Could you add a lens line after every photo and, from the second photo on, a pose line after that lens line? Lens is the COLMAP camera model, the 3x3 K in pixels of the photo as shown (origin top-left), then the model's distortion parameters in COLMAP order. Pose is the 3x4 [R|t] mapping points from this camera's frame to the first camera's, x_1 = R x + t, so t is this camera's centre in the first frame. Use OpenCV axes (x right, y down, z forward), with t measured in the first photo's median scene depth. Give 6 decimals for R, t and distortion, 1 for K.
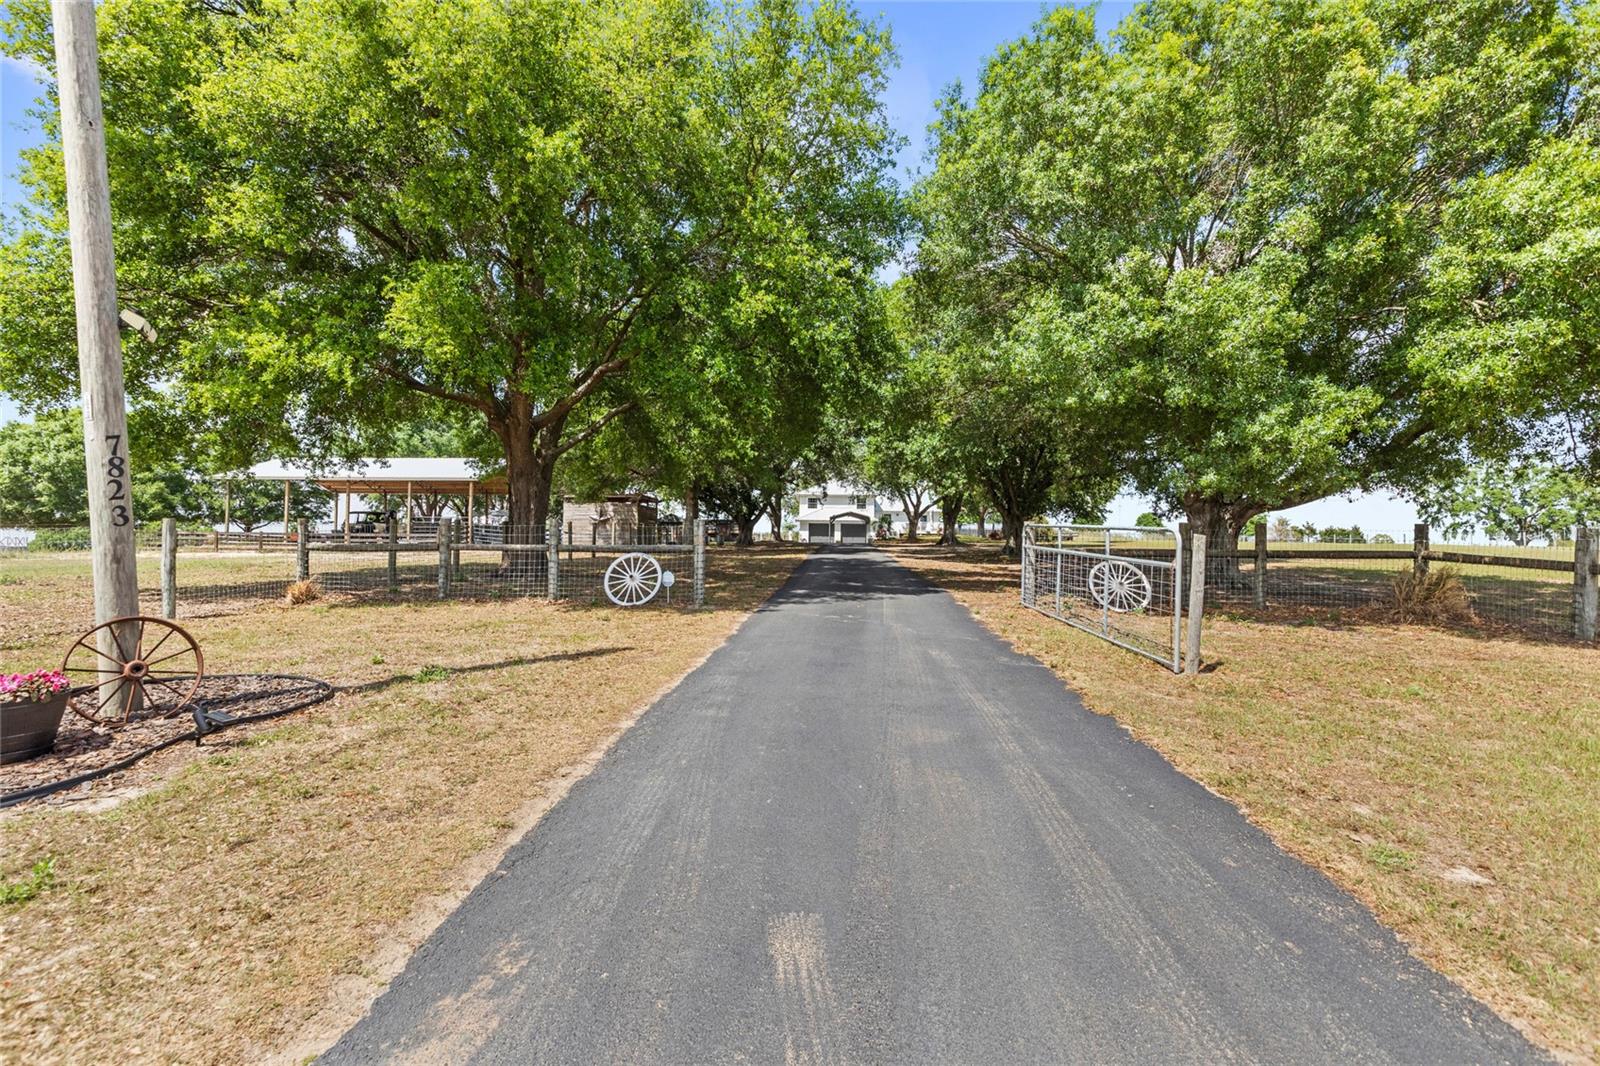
lens RADIAL K [[739.6, 0, 808.4], [0, 739.6, 534.9], [0, 0, 1]] dist [0.008361, -0.002726]
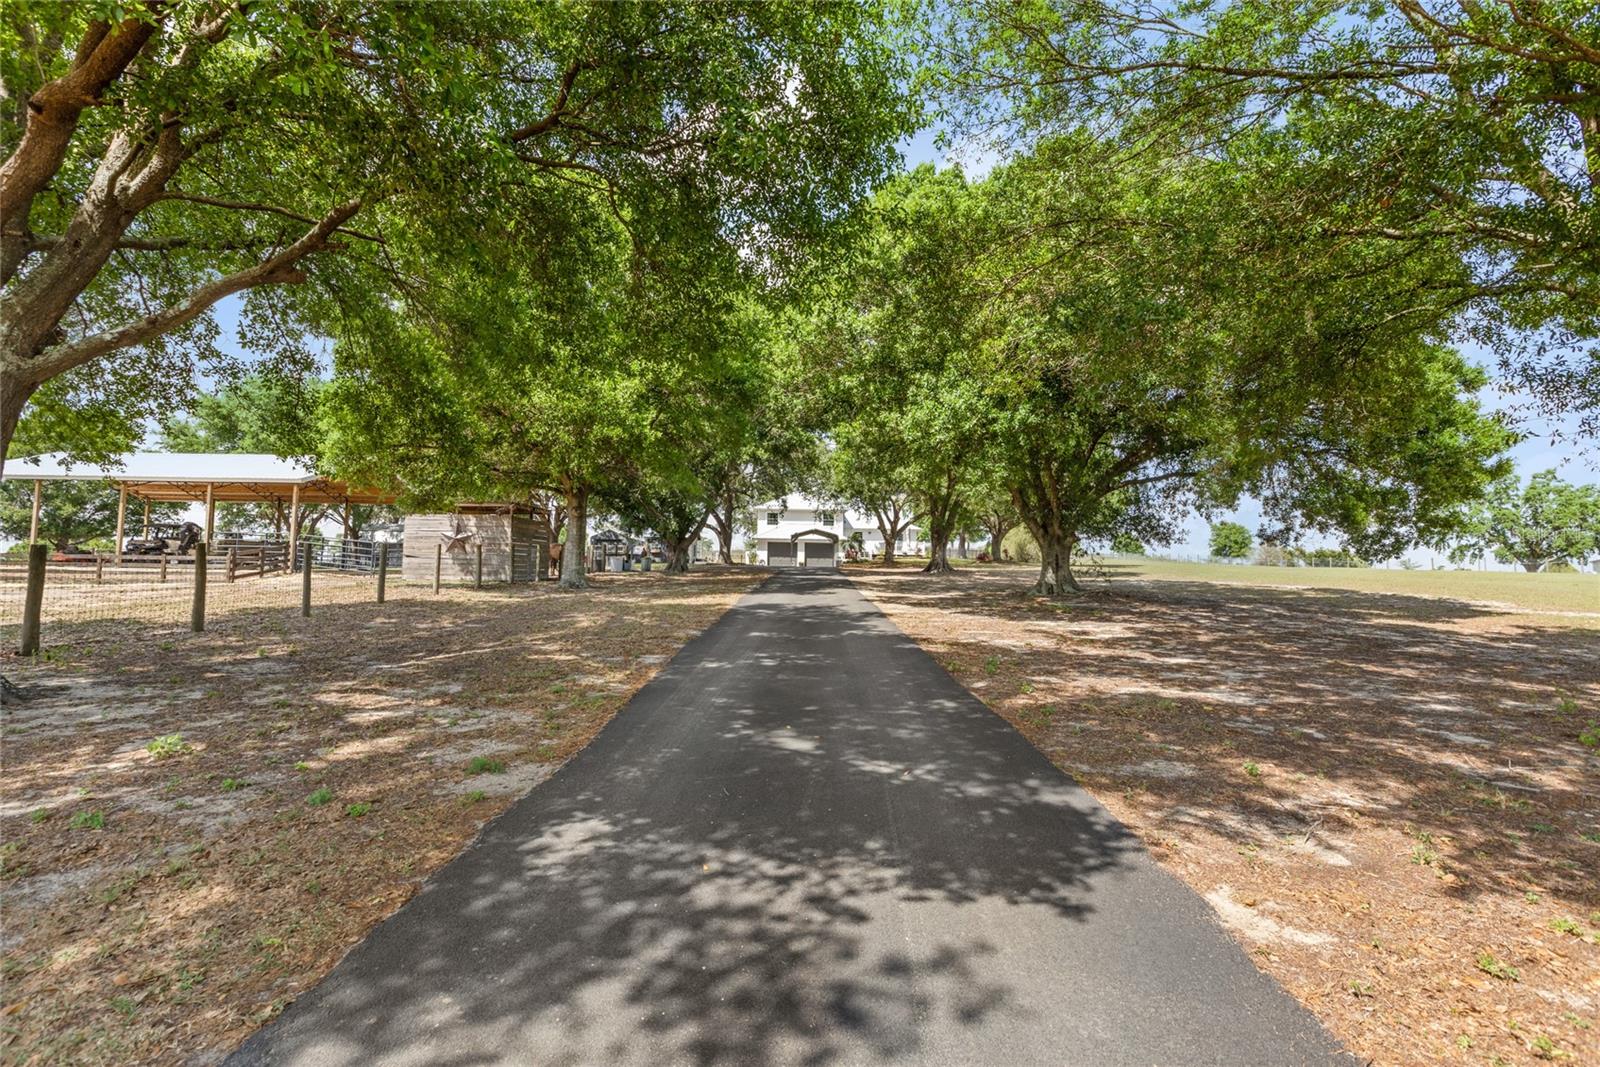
lens RADIAL K [[739.6, 0, 794.2], [0, 739.6, 538.9], [0, 0, 1]] dist [0.008361, -0.002726]
pose [[0.999686, 0.006384, 0.024227, 0.012583], [-0.005944, 0.999817, -0.018177, -0.004733], [-0.024339, 0.018028, 0.999541, 0.157628]]
